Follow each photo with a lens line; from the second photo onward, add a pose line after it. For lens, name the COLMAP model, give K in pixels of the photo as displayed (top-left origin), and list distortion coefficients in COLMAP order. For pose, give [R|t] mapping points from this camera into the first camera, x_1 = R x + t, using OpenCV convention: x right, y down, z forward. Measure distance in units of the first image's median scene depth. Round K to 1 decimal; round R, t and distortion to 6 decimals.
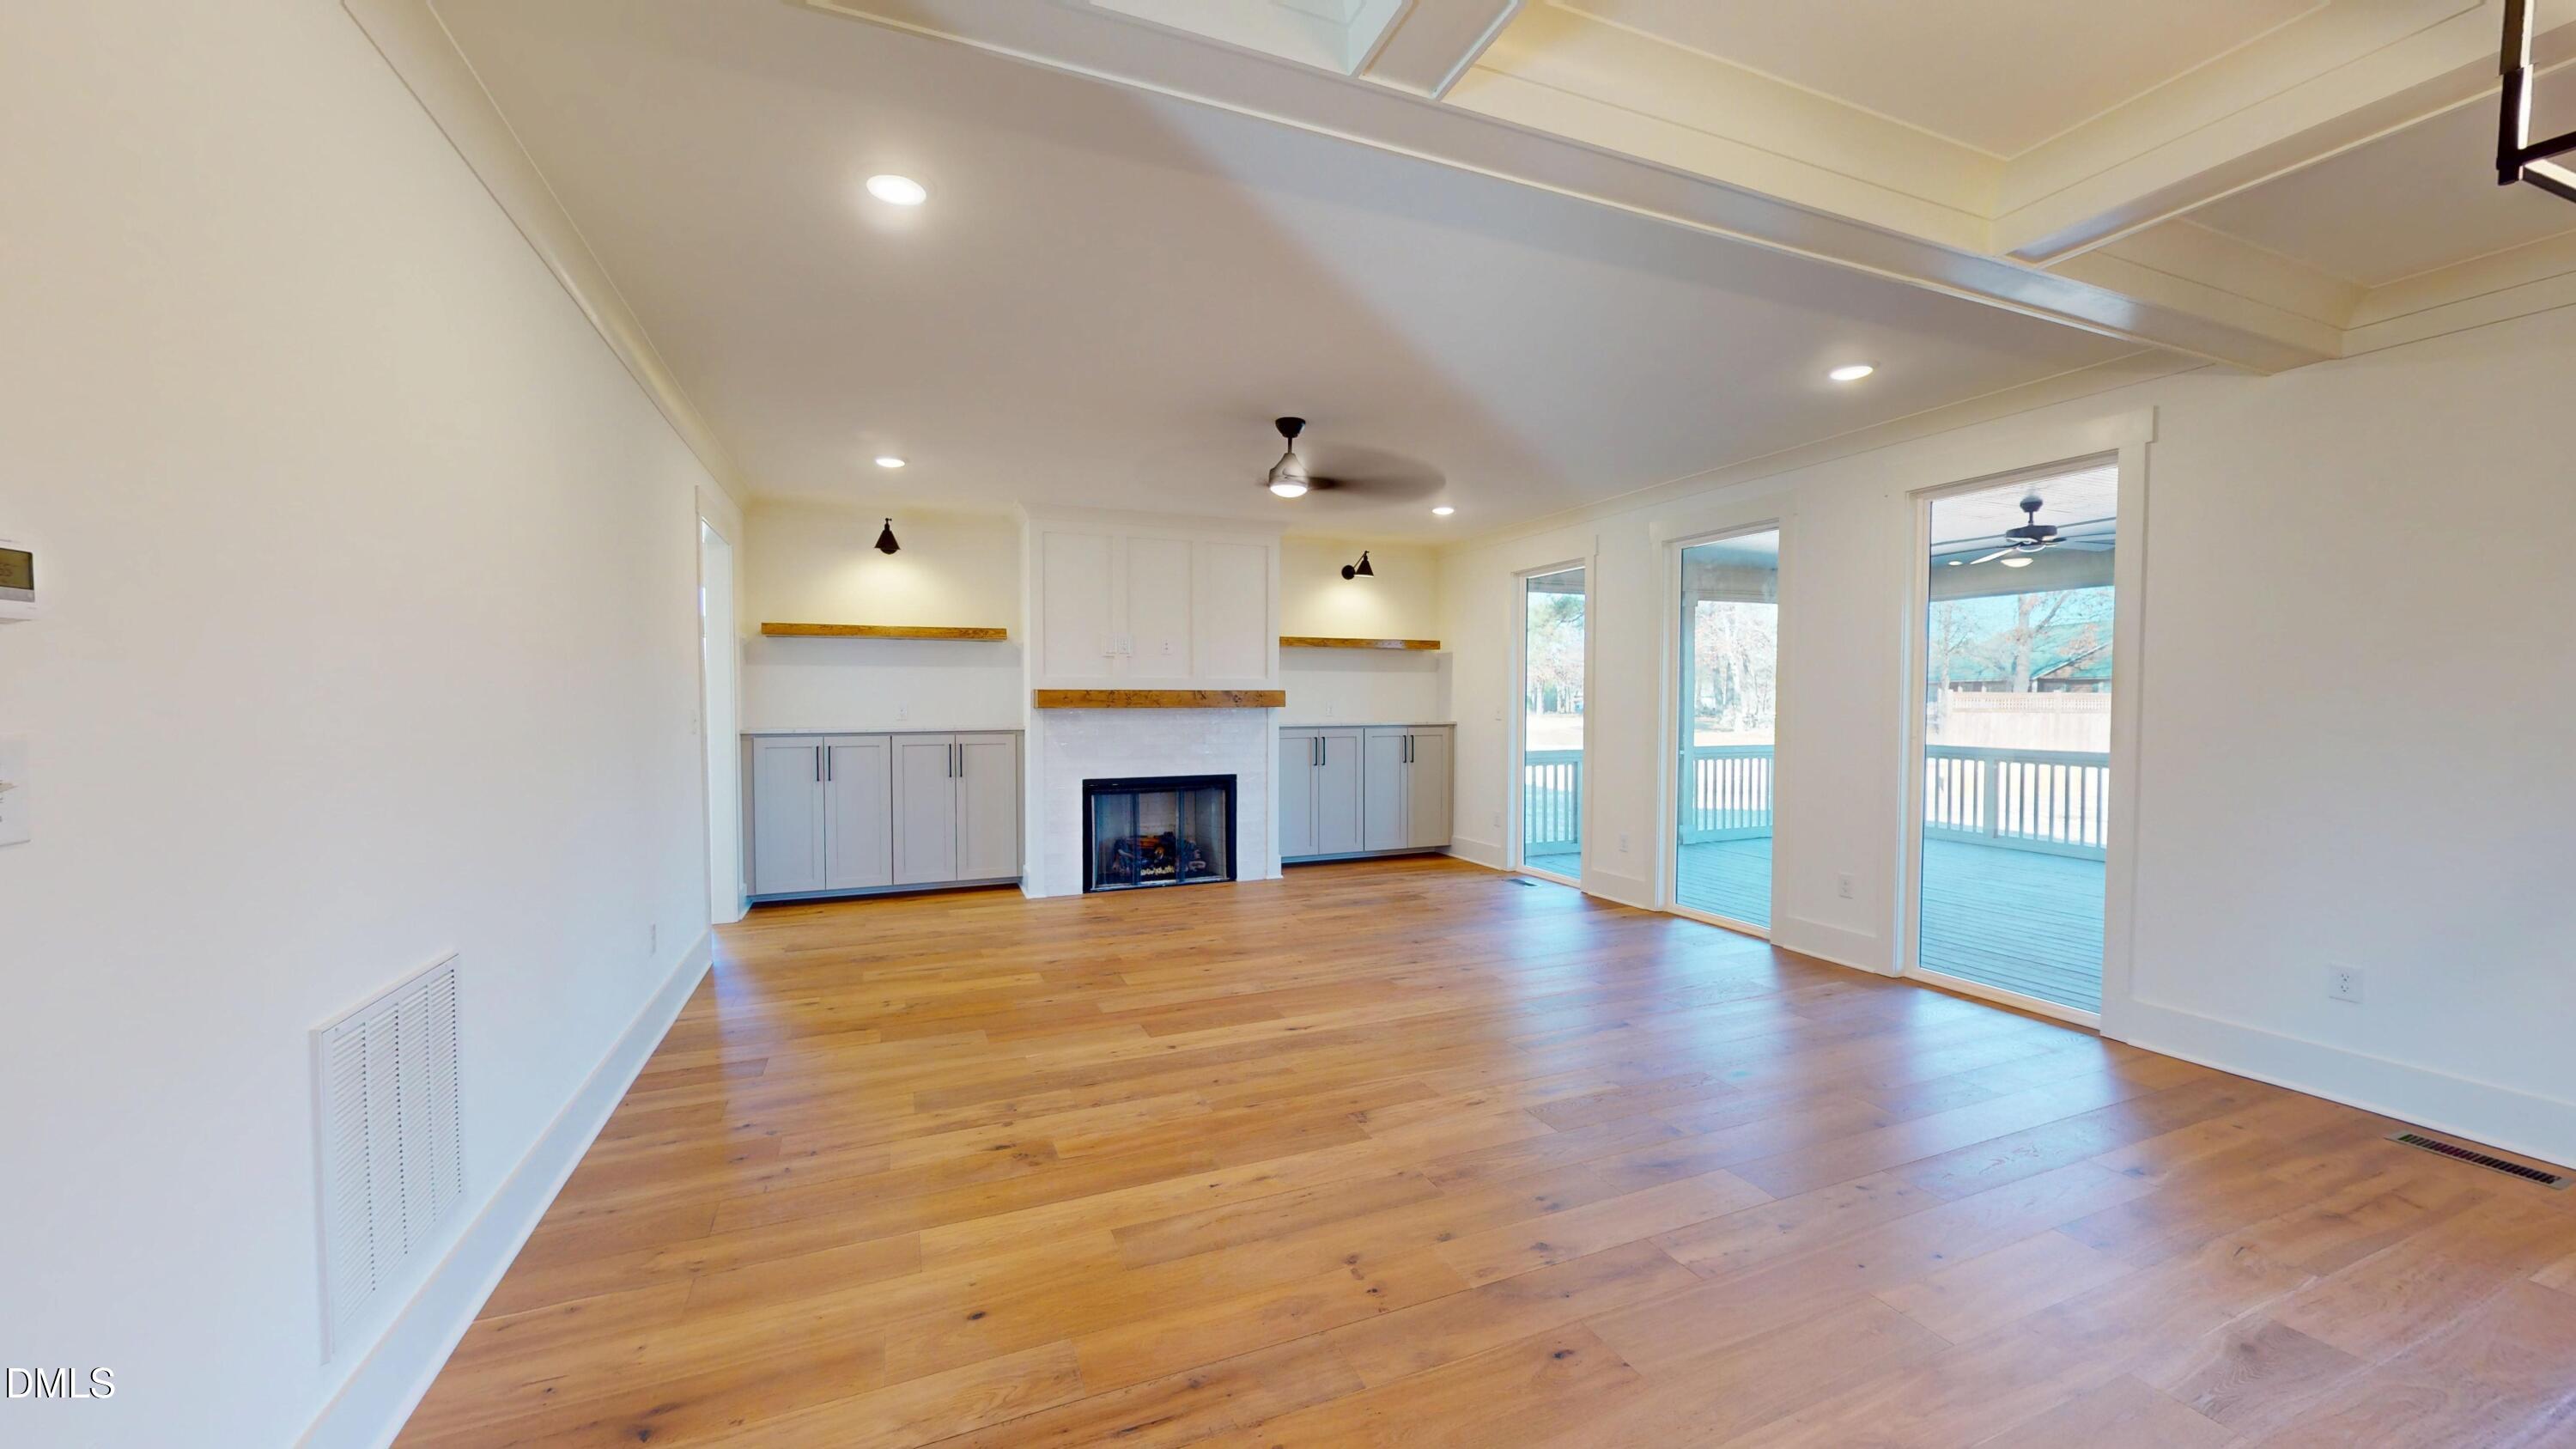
lens RADIAL K [[922.9, 0, 1279.3], [0, 922.9, 734.4], [0, 0, 1]] dist [-0.001180, 0.001223]
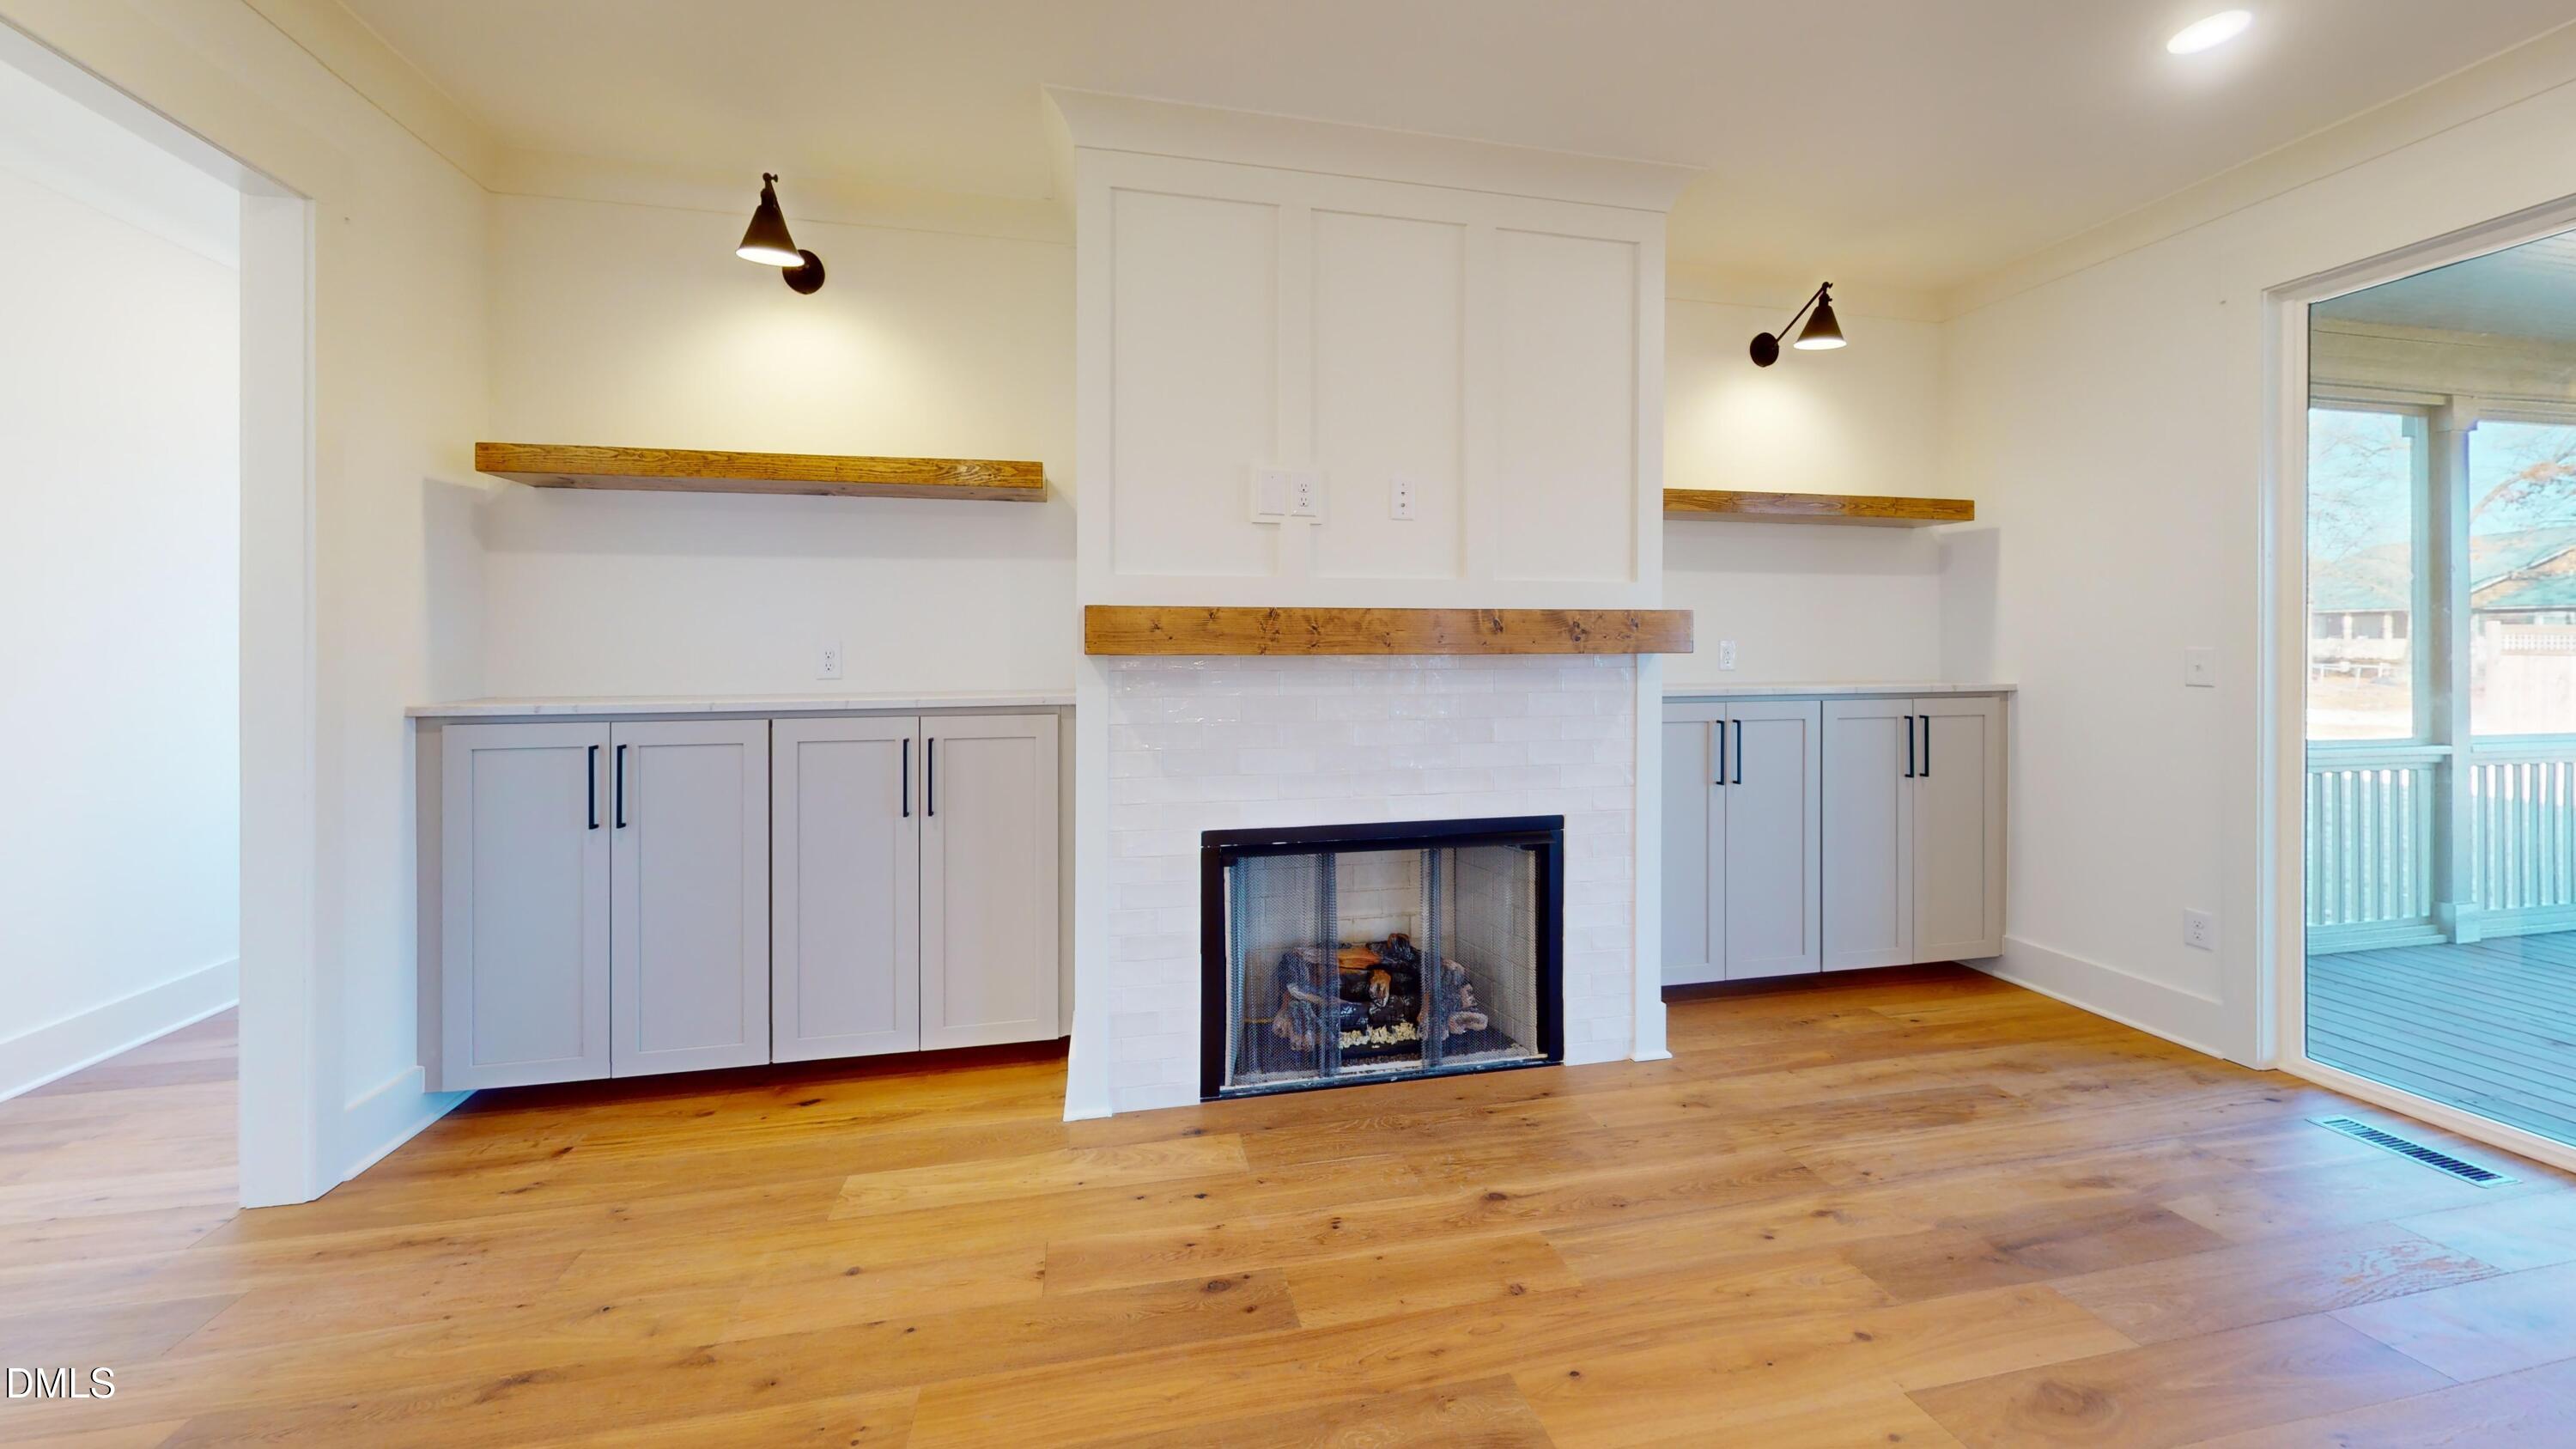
lens RADIAL K [[922.9, 0, 1284.3], [0, 922.9, 660.1], [0, 0, 1]] dist [-0.001180, 0.001223]
pose [[0.984361, 0.001509, -0.176156, -0.101428], [-0.005567, 0.999730, -0.022549, -0.016577], [0.176074, 0.023177, 0.984104, 0.580517]]
